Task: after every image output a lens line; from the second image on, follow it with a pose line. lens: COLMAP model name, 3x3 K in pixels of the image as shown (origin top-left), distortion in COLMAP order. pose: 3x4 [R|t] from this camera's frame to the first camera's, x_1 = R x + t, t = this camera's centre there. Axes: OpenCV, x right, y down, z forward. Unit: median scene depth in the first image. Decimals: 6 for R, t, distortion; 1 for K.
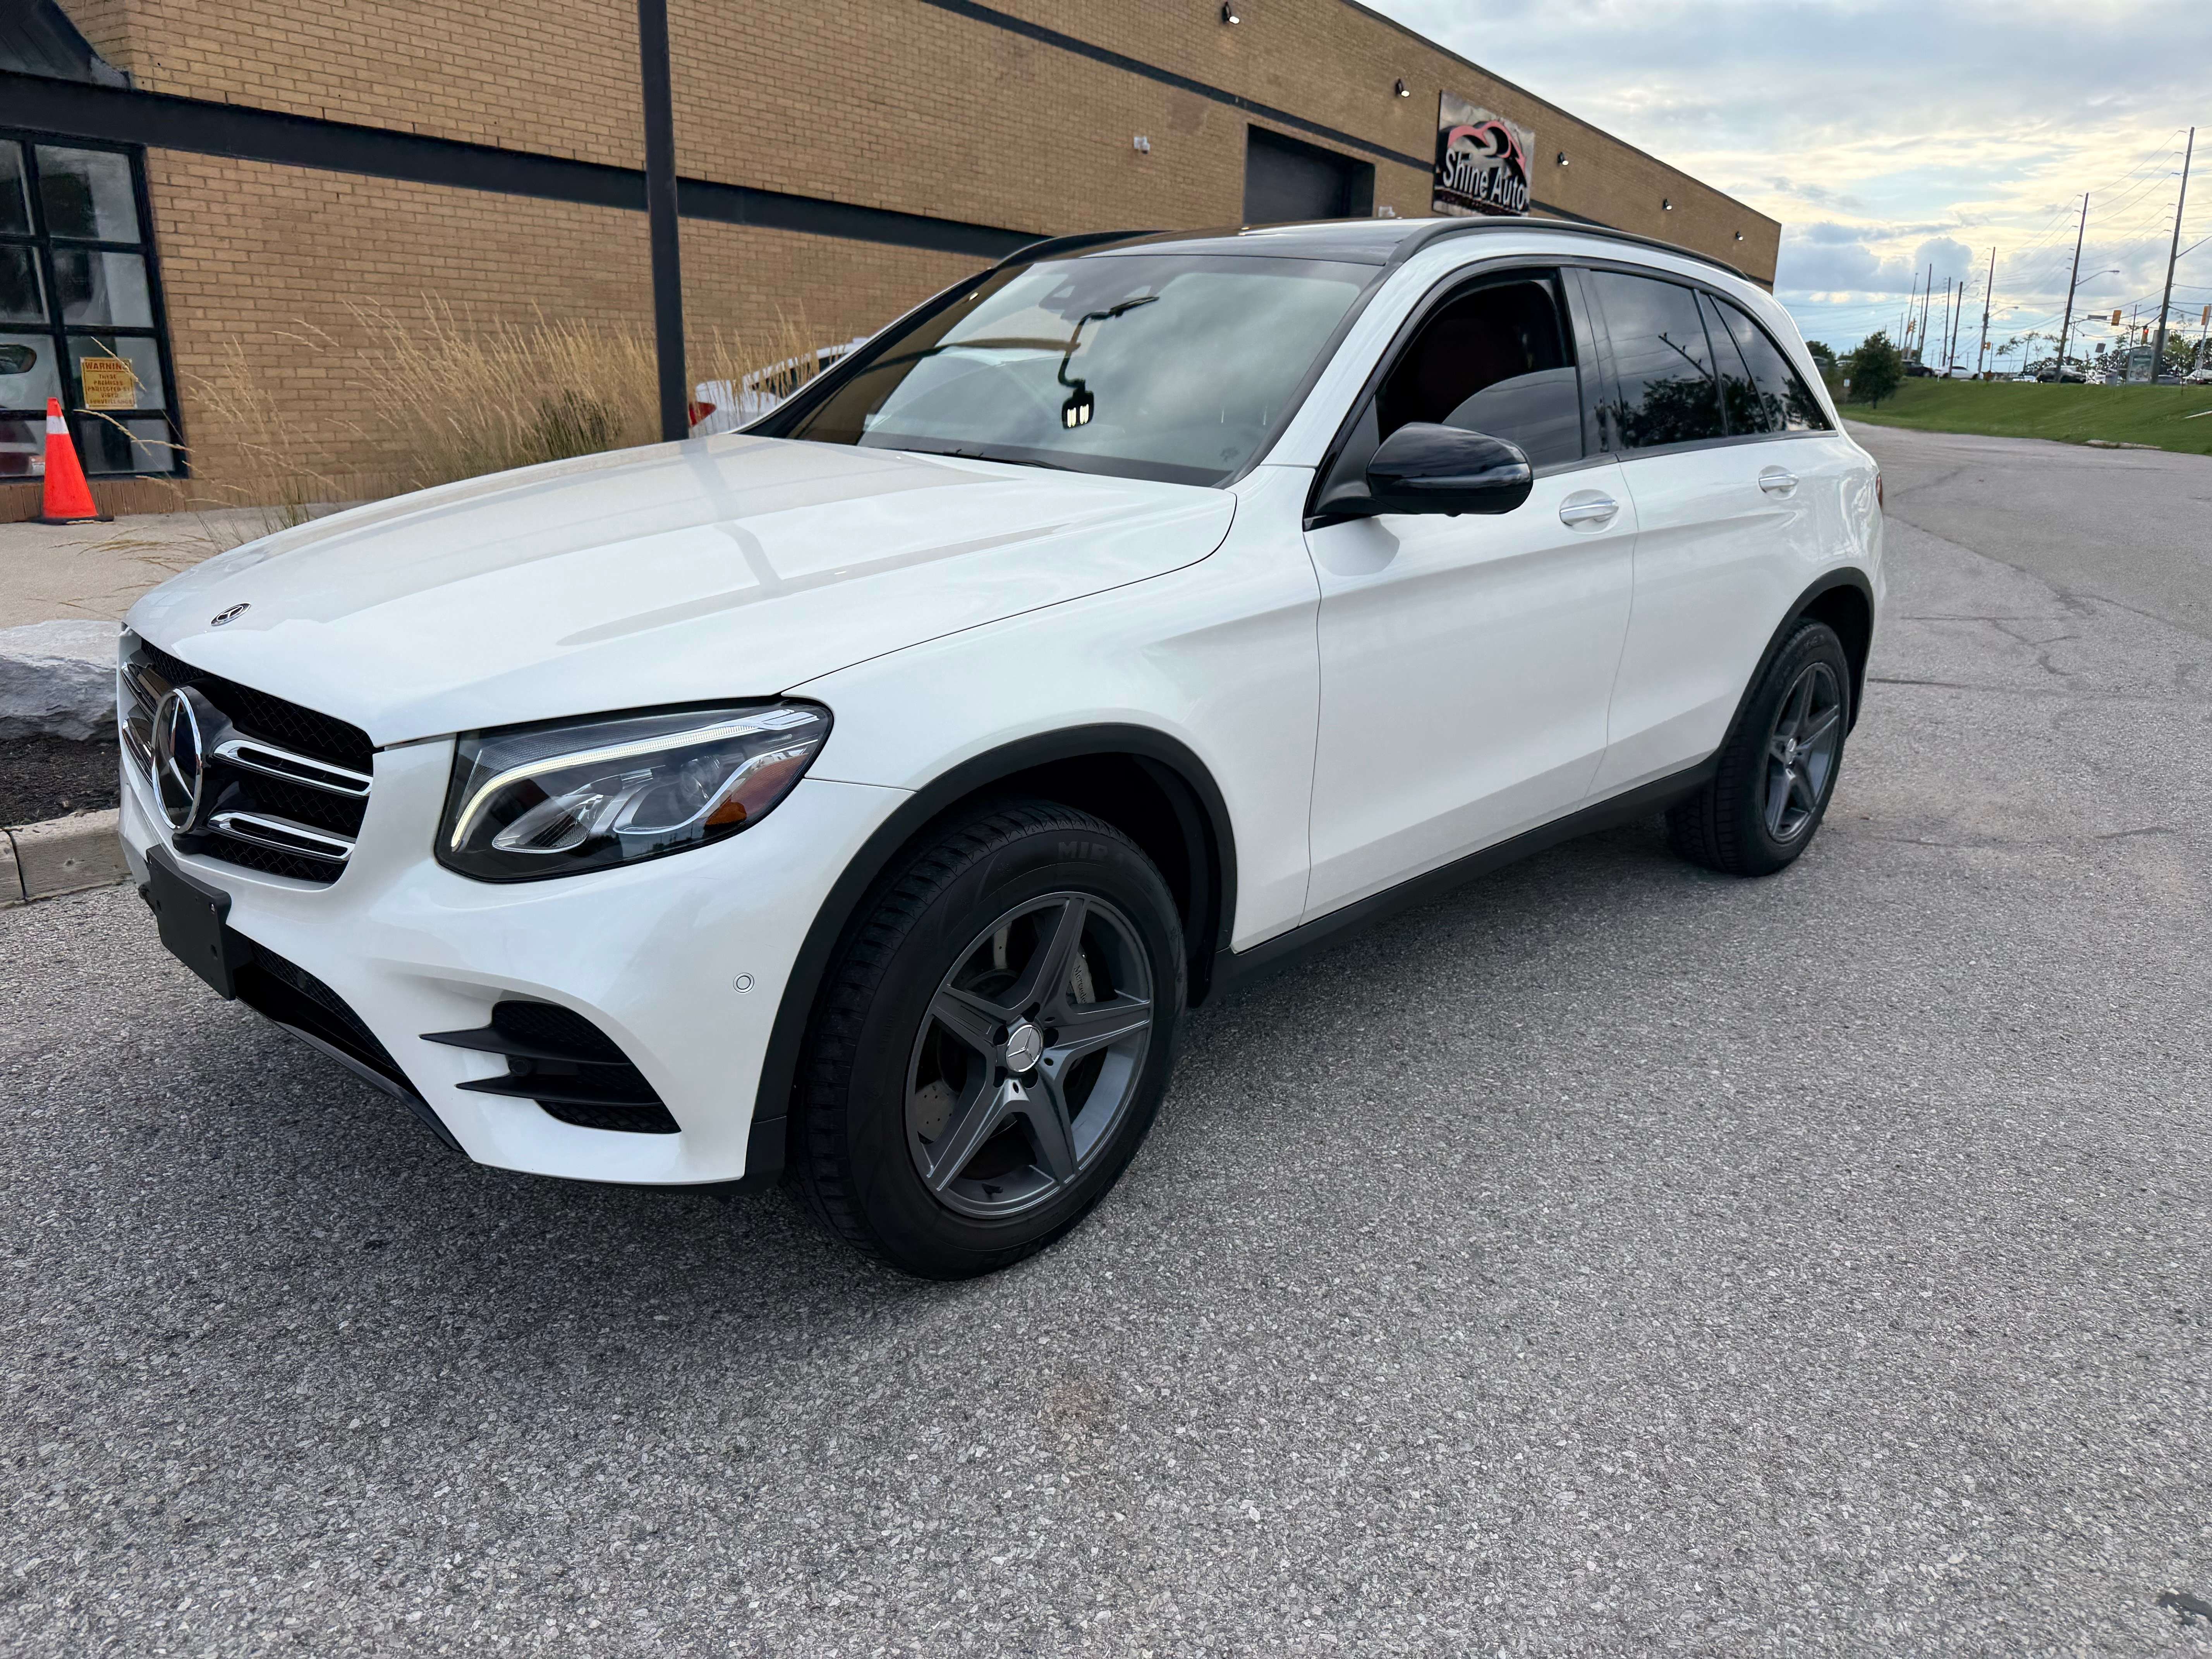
lens RADIAL K [[1513.3, 0, 1113.4], [0, 1513.3, 835.5], [0, 0, 1]] dist [0.005202, -0.022608]
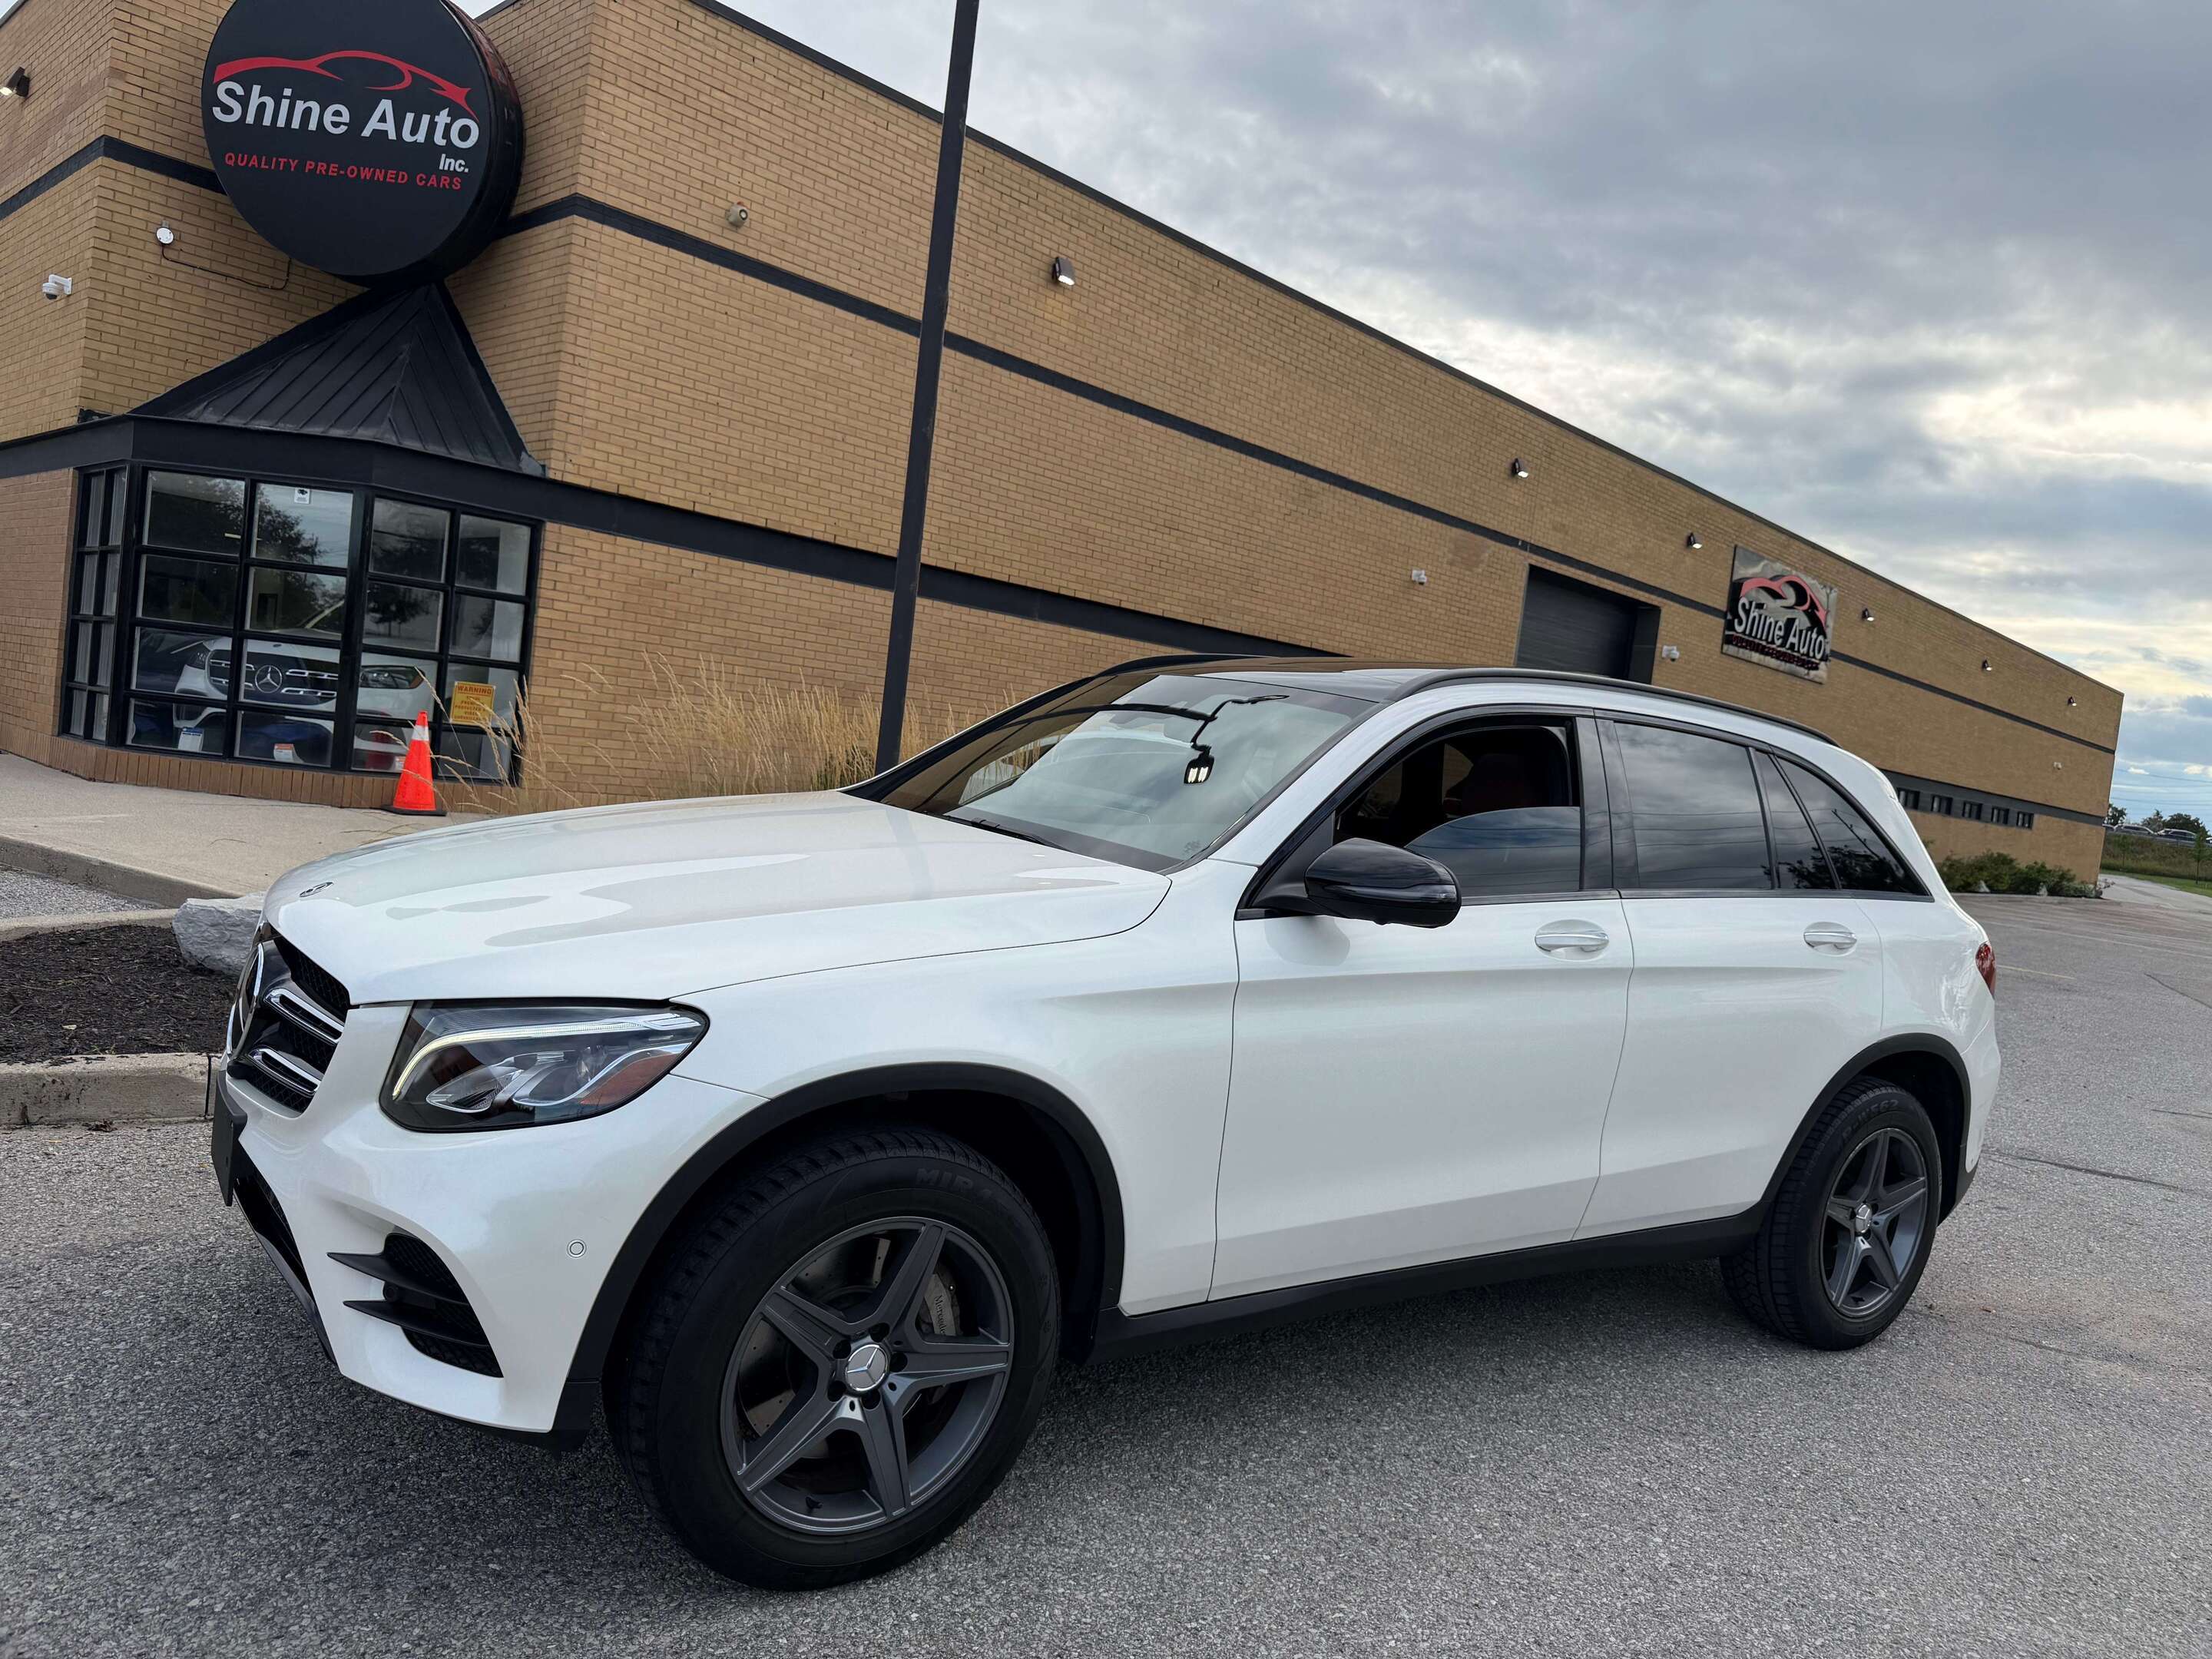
lens RADIAL K [[1513.3, 0, 1110.3], [0, 1513.3, 830.7], [0, 0, 1]] dist [0.005202, -0.022608]
pose [[0.974570, 0.098745, -0.201155, 0.167793], [-0.145874, 0.960988, -0.234997, 0.002566], [0.170102, 0.258364, 0.950954, -0.043923]]
